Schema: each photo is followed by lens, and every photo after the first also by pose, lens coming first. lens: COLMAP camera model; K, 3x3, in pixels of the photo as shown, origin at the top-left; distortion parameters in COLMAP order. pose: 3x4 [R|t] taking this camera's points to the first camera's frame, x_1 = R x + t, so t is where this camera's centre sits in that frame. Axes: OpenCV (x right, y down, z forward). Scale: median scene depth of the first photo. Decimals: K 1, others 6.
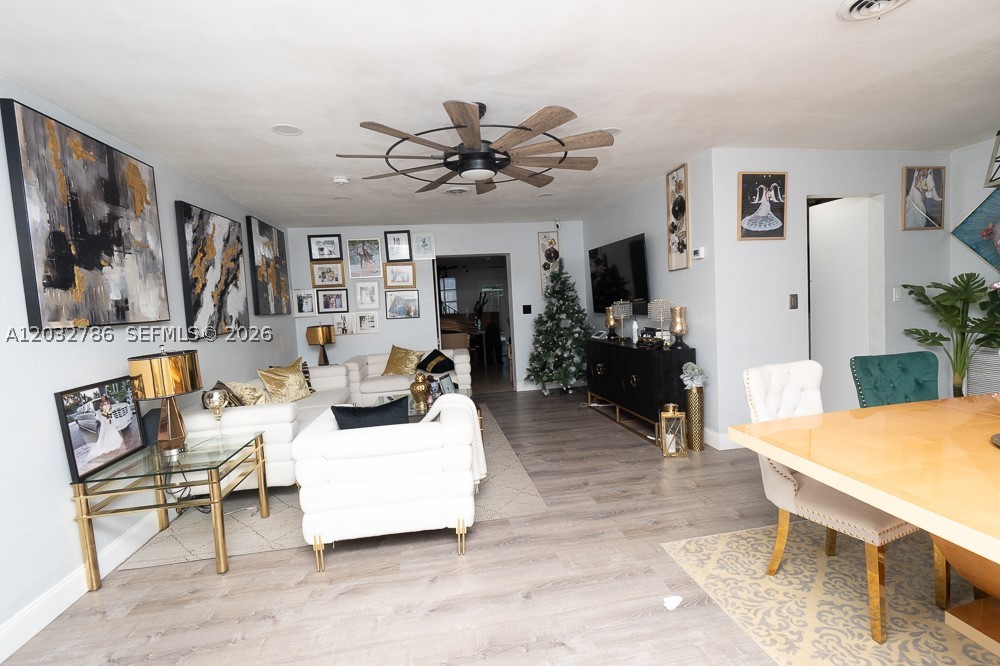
lens RADIAL K [[444.1, 0, 500.0], [0, 444.1, 333.0], [0, 0, 1]] dist [0.003567, 0.000175]
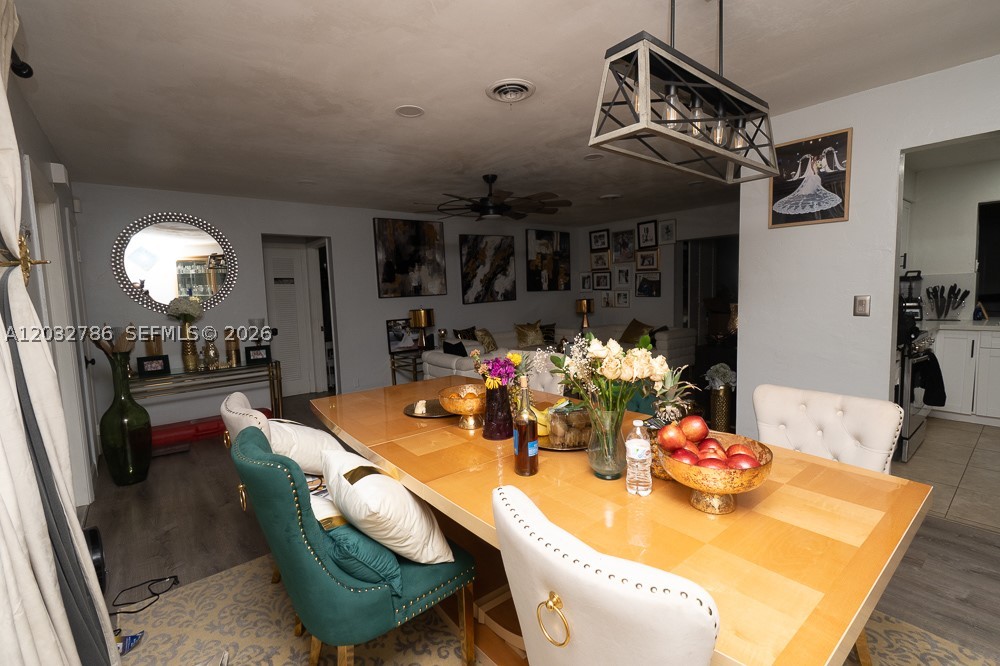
lens RADIAL K [[444.1, 0, 500.0], [0, 444.1, 333.0], [0, 0, 1]] dist [0.003567, 0.000175]
pose [[0.494119, 0.123073, -0.860639, 1.029912], [-0.055244, 0.992374, 0.110194, -0.077782], [0.867637, -0.006904, 0.497150, 0.142133]]
